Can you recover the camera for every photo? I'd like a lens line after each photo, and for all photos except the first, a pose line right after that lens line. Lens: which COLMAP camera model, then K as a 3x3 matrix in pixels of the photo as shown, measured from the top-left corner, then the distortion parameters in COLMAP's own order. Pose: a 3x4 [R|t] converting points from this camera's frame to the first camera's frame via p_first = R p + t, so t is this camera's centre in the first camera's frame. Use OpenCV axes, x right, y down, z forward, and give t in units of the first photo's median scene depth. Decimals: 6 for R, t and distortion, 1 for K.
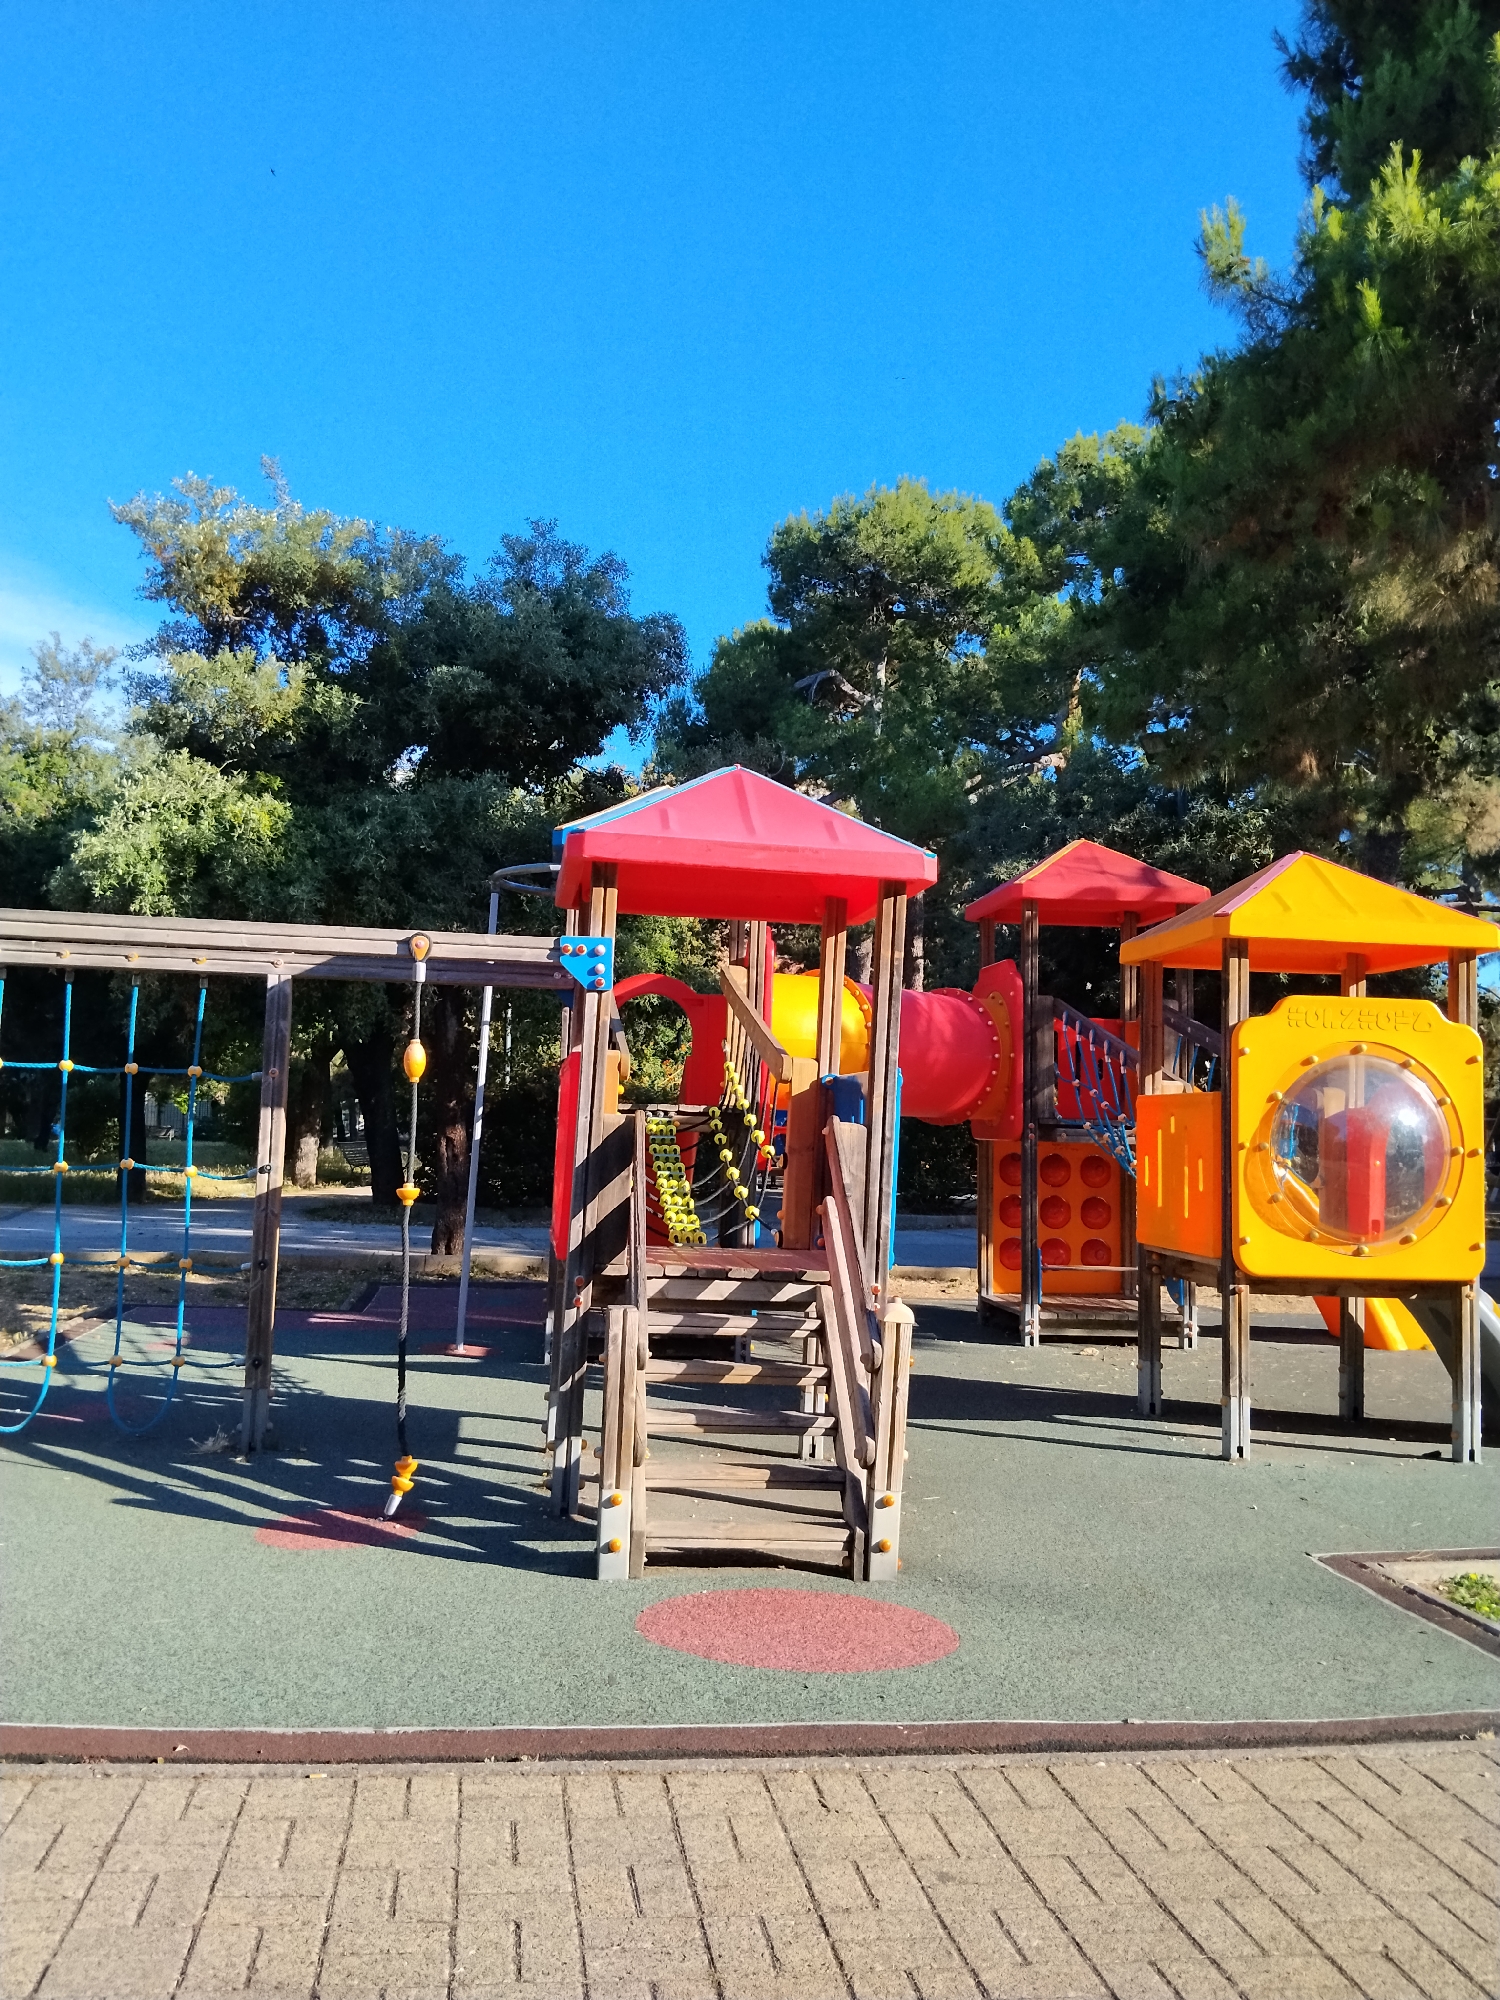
lens RADIAL K [[1679.0, 0, 749.0], [0, 1679.0, 953.1], [0, 0, 1]] dist [0.127388, -0.265427]
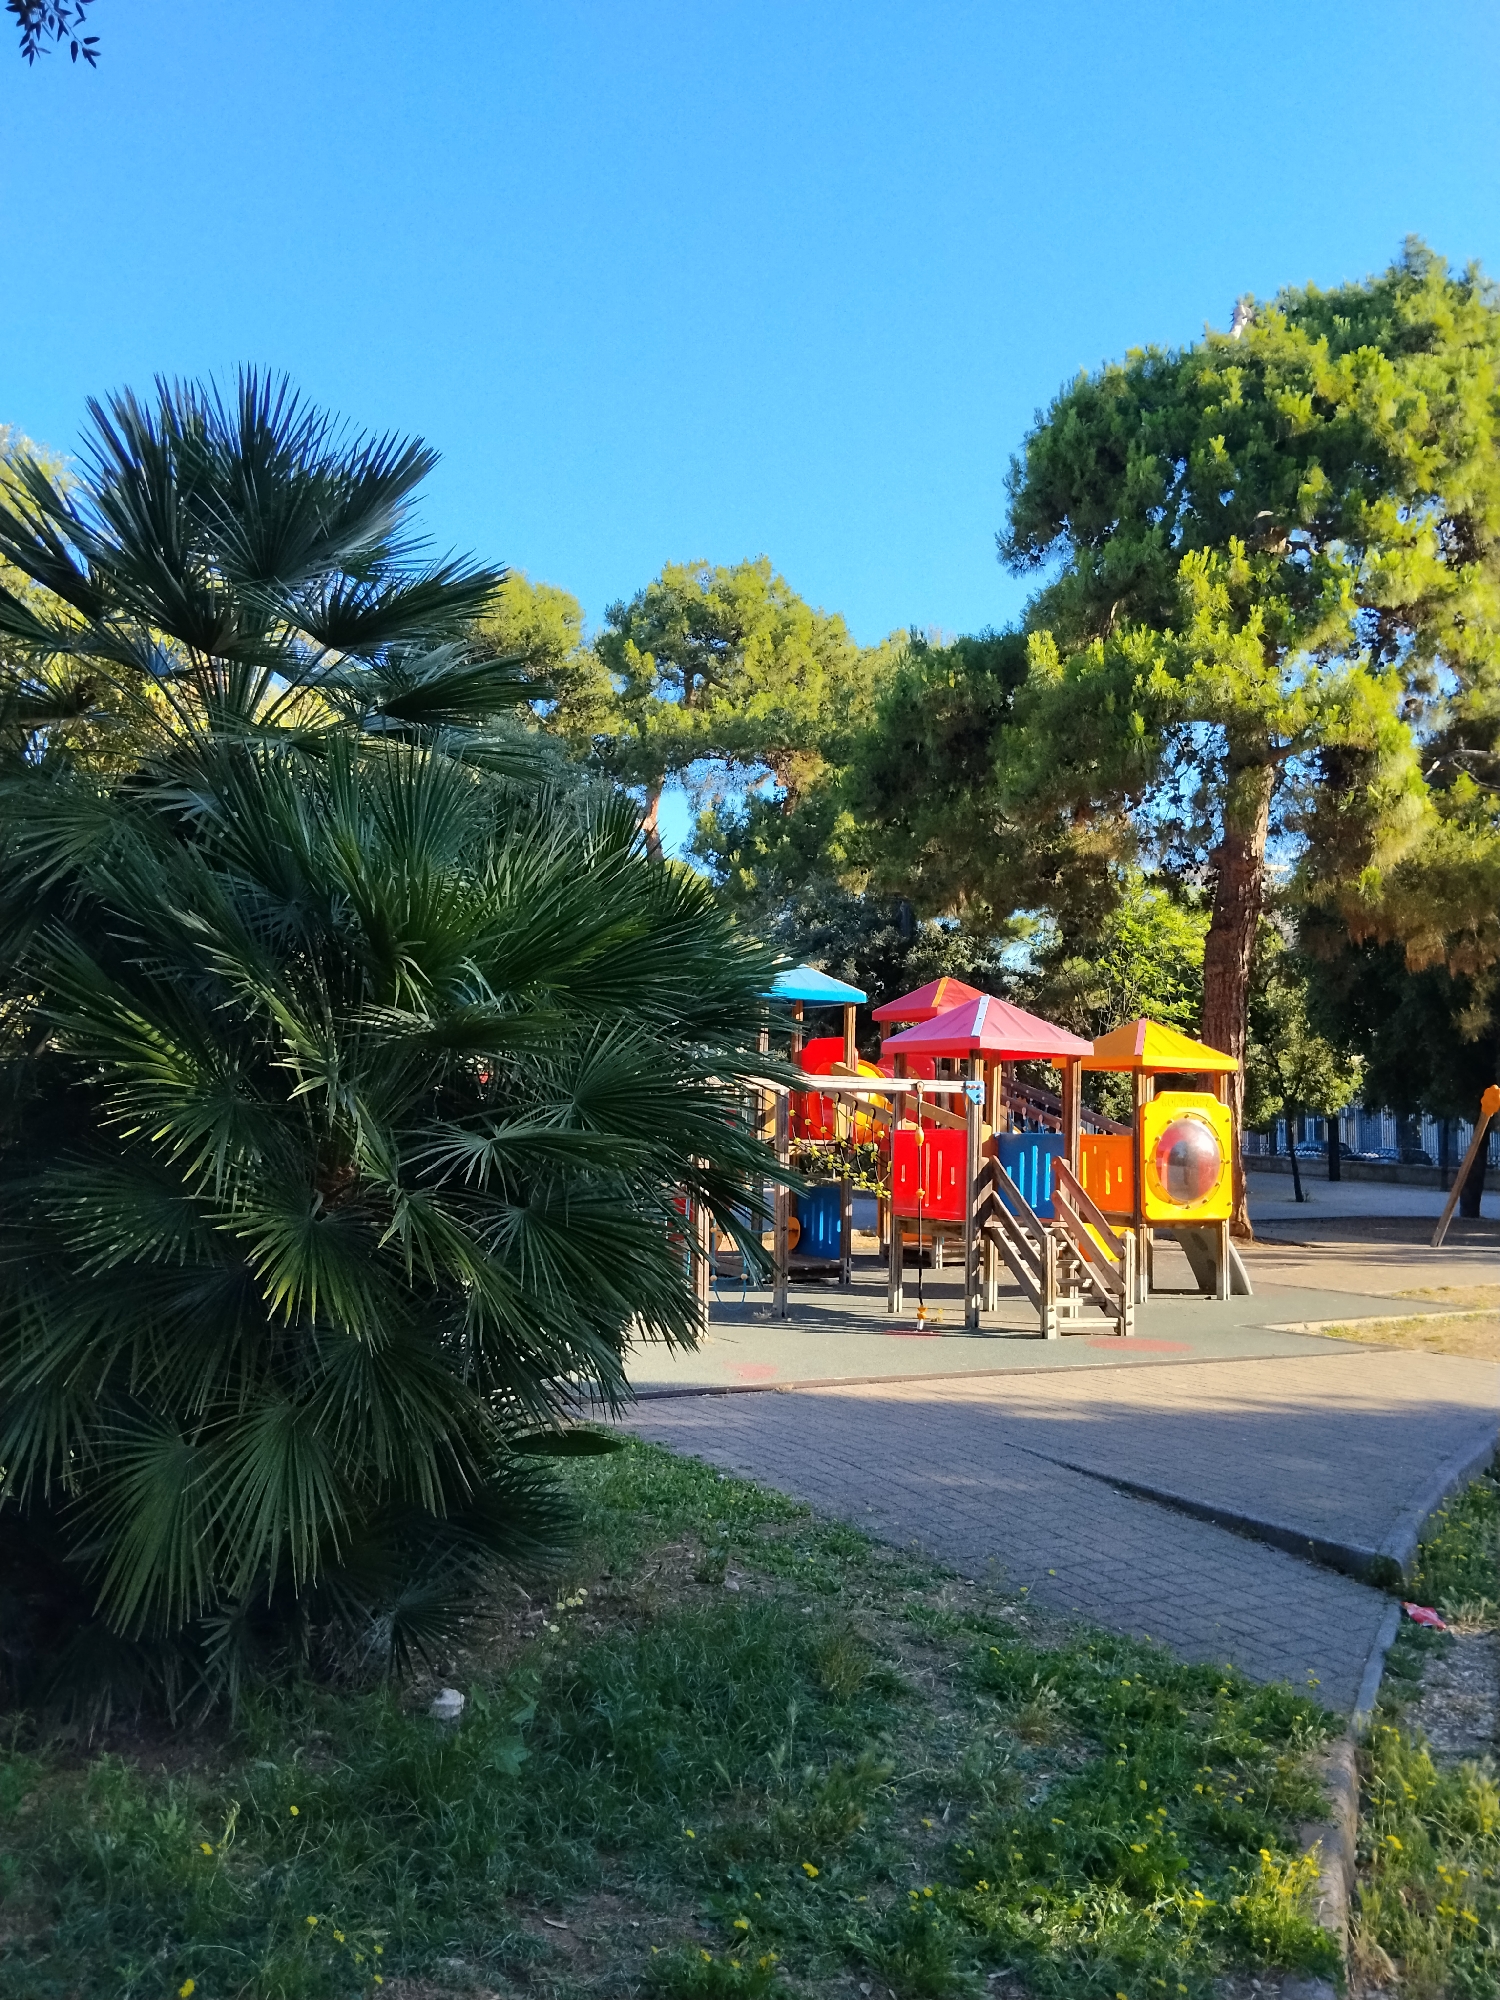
lens RADIAL K [[1679.0, 0, 749.0], [0, 1679.0, 953.1], [0, 0, 1]] dist [0.127388, -0.265427]
pose [[0.927191, 0.027038, 0.373611, -1.051936], [-0.031931, 0.999466, 0.006912, -0.161191], [-0.373225, -0.018339, 0.927560, -0.866183]]
